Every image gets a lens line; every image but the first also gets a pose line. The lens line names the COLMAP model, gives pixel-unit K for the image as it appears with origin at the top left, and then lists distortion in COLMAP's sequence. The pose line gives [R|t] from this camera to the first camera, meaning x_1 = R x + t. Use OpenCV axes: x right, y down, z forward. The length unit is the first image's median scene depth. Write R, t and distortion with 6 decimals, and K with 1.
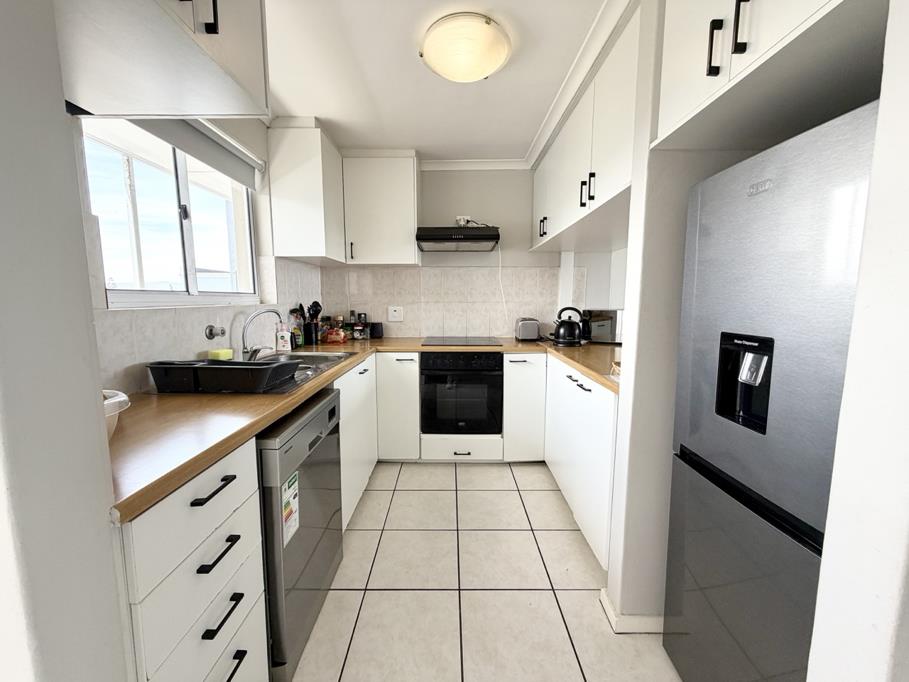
lens RADIAL K [[361.1, 0, 453.1], [0, 361.1, 340.0], [0, 0, 1]] dist [0.001982, -0.000010]
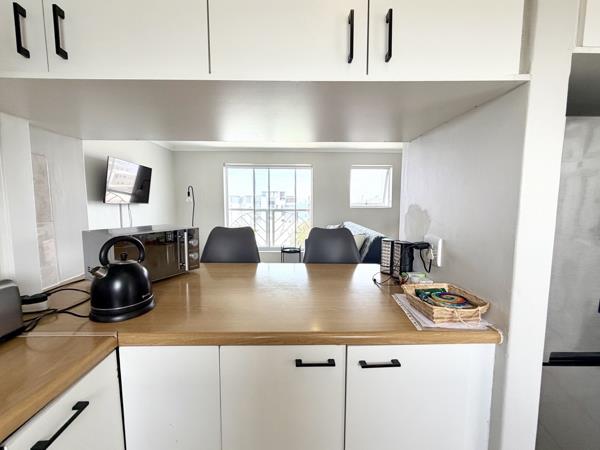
lens RADIAL K [[238.4, 0, 299.1], [0, 238.4, 224.3], [0, 0, 1]] dist [0.001982, -0.000010]
pose [[-0.033888, -0.084978, 0.995806, -0.016126], [0.109082, 0.990112, 0.088204, -0.106325], [-0.993455, 0.111613, -0.024283, 0.746082]]
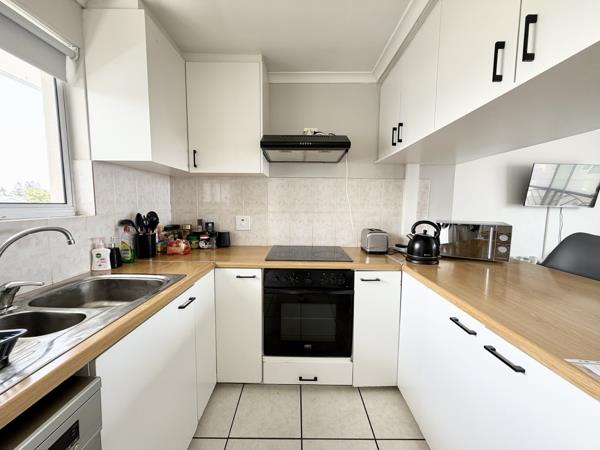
lens RADIAL K [[238.4, 0, 299.1], [0, 238.4, 224.3], [0, 0, 1]] dist [0.001982, -0.000010]
pose [[0.999948, 0.010033, 0.001729, -0.002485], [-0.009983, 0.999594, -0.026699, -0.060586], [-0.001996, 0.026680, 0.999642, 0.380249]]
